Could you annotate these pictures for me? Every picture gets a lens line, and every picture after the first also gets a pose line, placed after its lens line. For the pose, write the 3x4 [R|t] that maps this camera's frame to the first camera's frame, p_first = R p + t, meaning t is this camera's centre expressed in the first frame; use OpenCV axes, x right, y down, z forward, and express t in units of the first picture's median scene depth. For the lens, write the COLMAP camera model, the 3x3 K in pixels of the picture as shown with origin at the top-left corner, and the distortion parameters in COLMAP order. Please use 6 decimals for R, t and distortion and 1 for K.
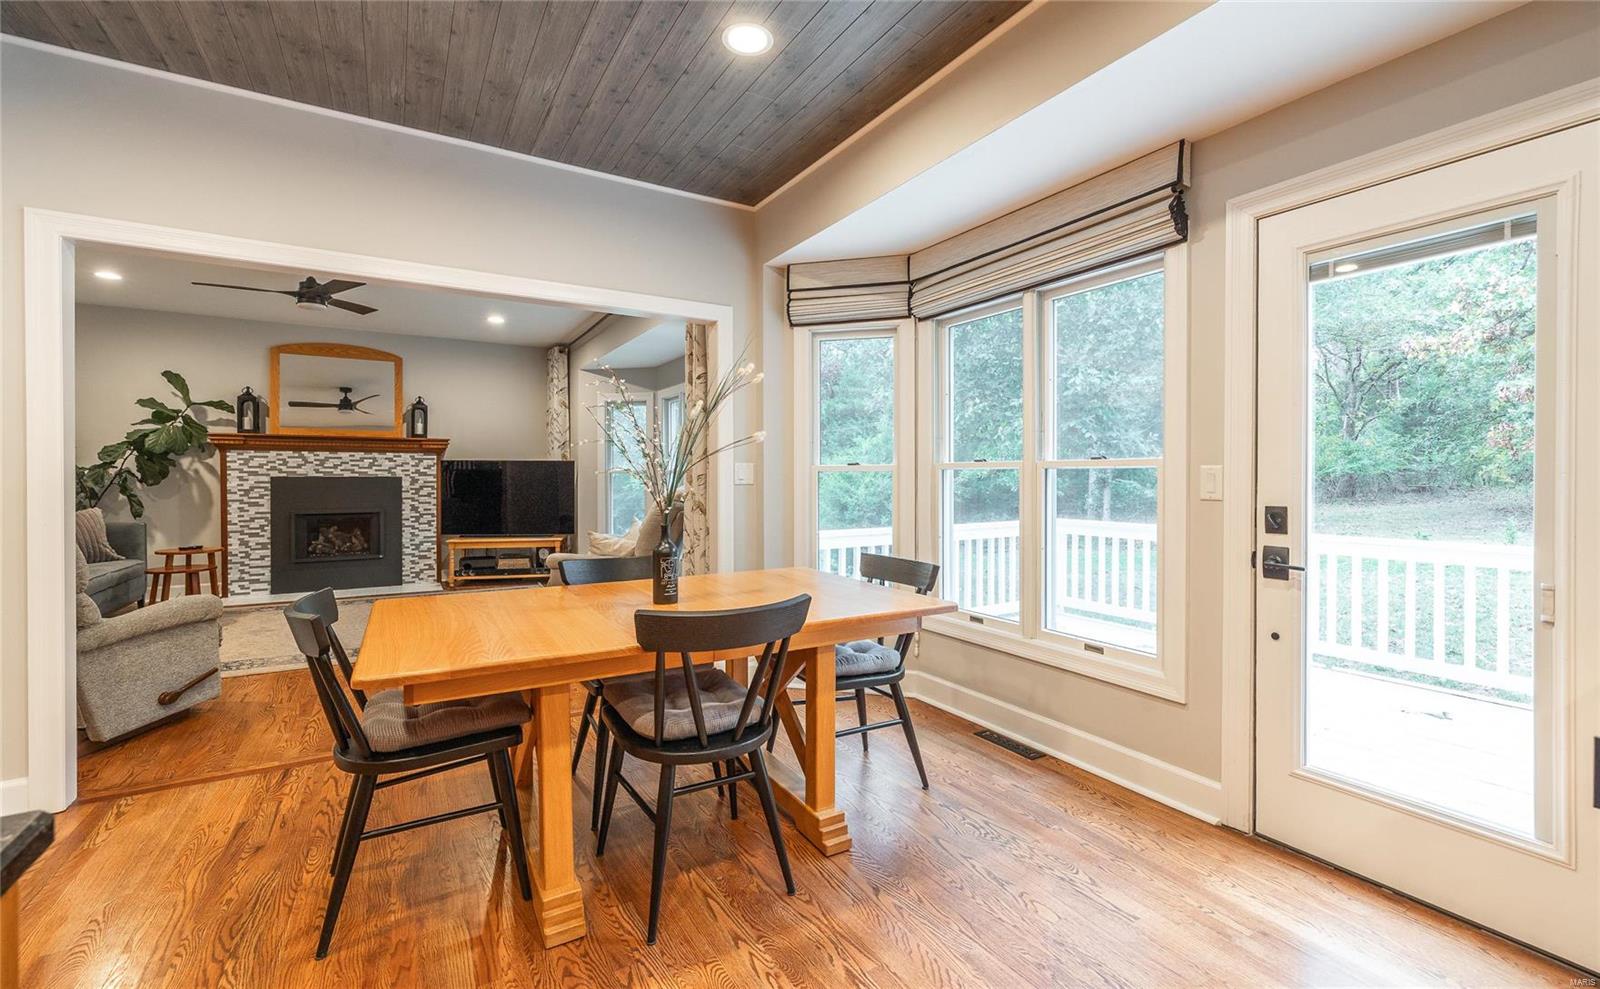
lens RADIAL K [[679.7, 0, 806.0], [0, 679.7, 481.0], [0, 0, 1]] dist [0.002167, 0.000463]
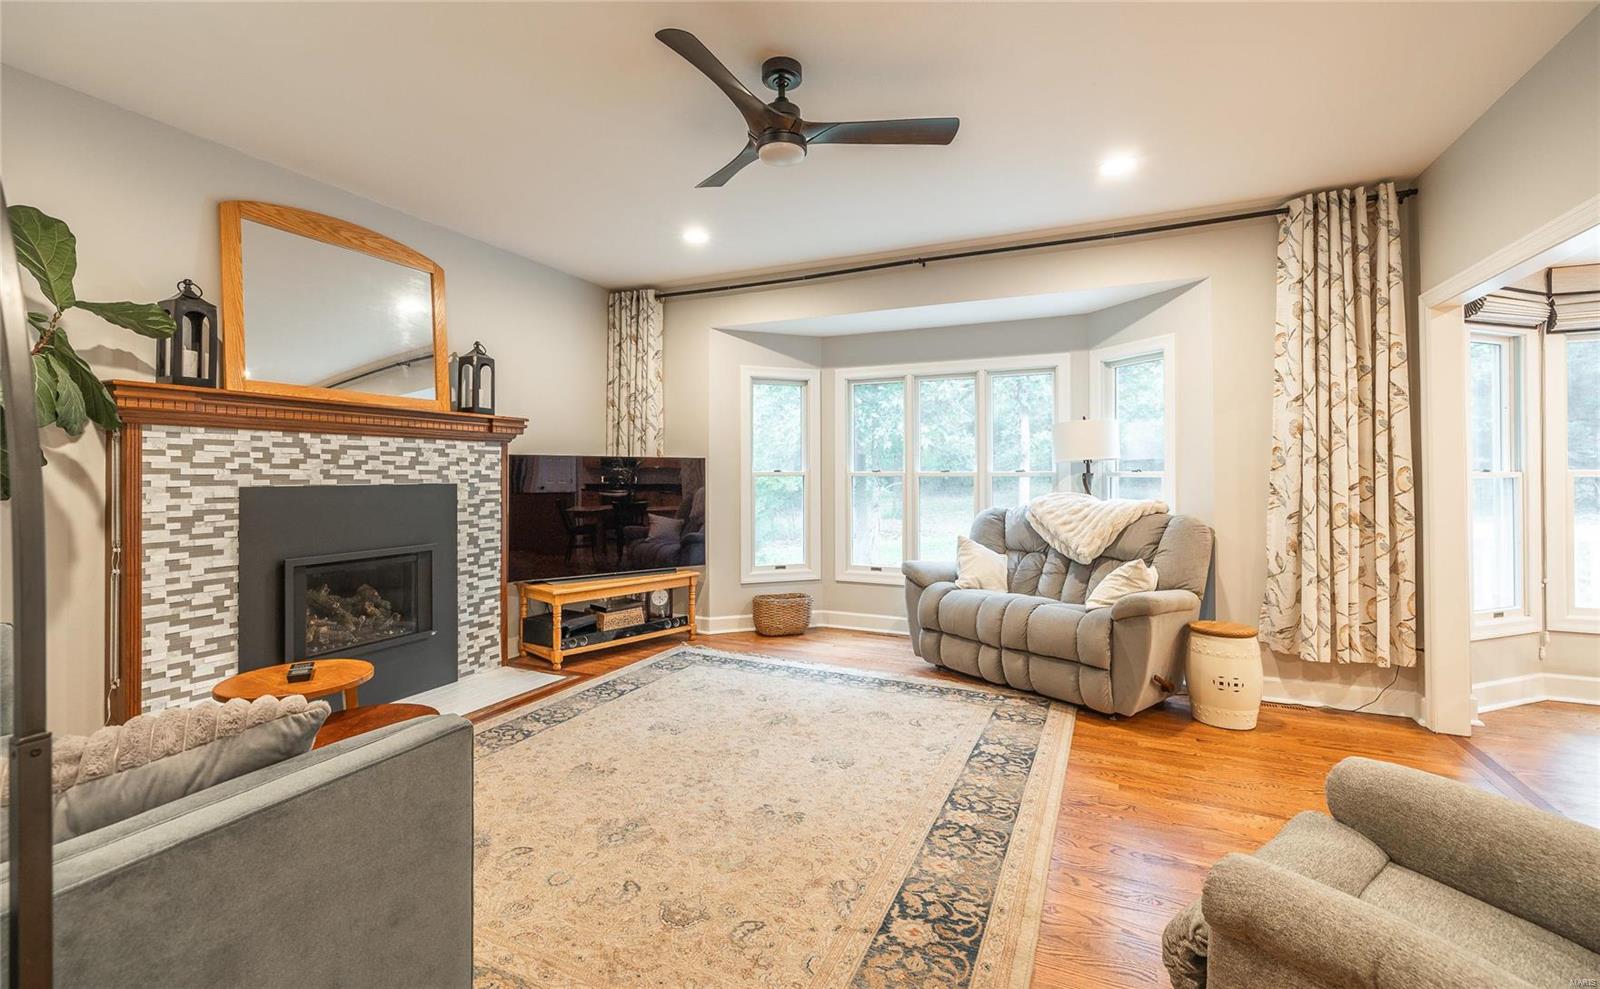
lens RADIAL K [[681.4, 0, 796.3], [0, 681.4, 465.9], [0, 0, 1]] dist [0.002424, 0.000572]
pose [[0.827178, 0.005812, 0.561910, -0.750948], [0.004356, 0.999850, -0.016754, -0.011283], [-0.561923, 0.016306, 0.827029, 0.429625]]
